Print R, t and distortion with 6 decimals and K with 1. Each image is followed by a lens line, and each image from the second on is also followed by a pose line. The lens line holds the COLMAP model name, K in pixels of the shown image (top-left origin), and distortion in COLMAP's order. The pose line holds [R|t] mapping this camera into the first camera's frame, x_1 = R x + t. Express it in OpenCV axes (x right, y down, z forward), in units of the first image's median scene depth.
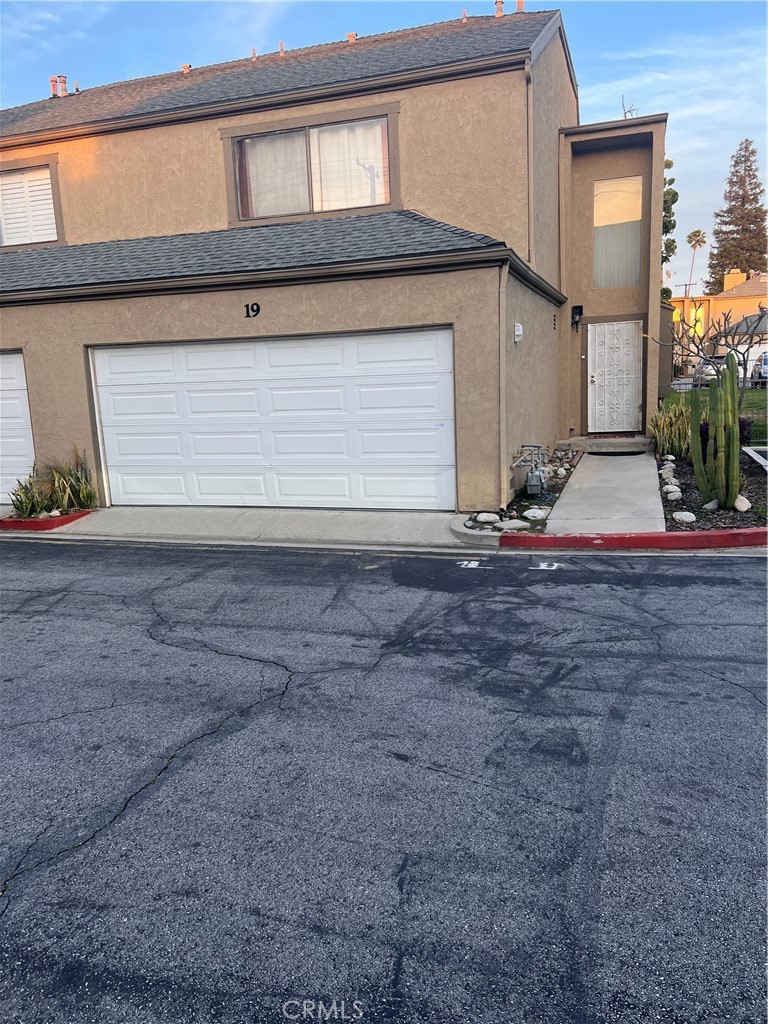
lens RADIAL K [[777.3, 0, 388.1], [0, 777.3, 509.3], [0, 0, 1]] dist [0.030412, -0.003611]
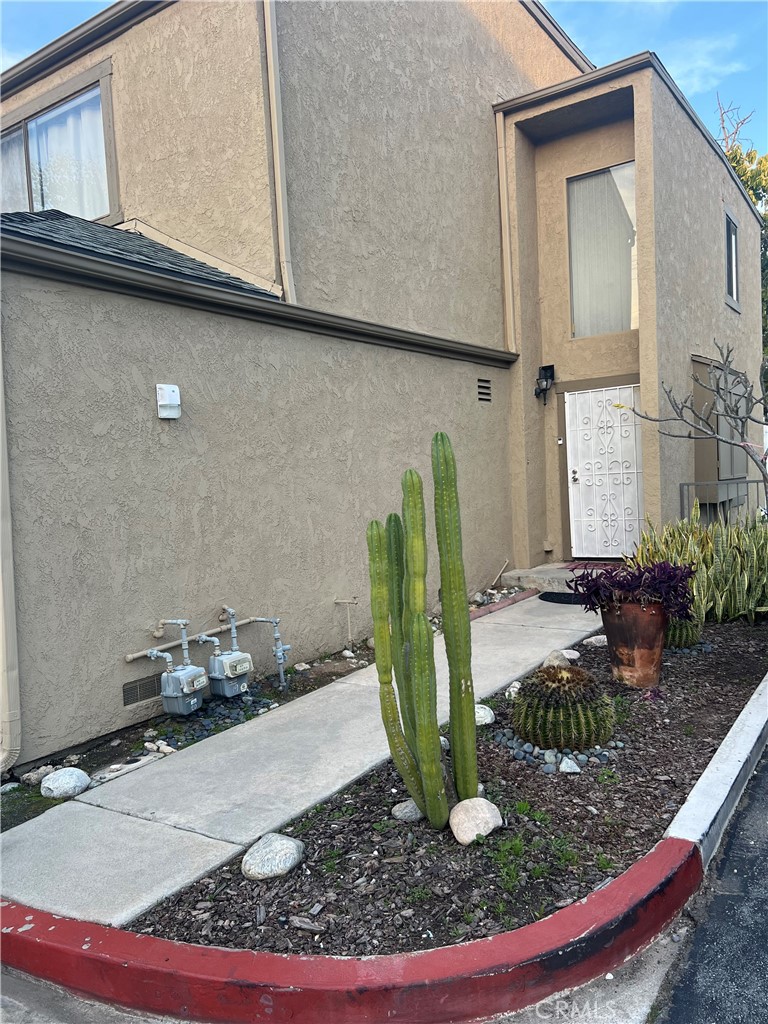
lens RADIAL K [[777.3, 0, 380.8], [0, 777.3, 522.1], [0, 0, 1]] dist [0.030412, -0.003611]
pose [[0.958859, 0.008266, -0.283761, 0.299983], [-0.035665, 0.995164, -0.091528, -0.065684], [0.281632, 0.097882, 0.954517, 0.351869]]
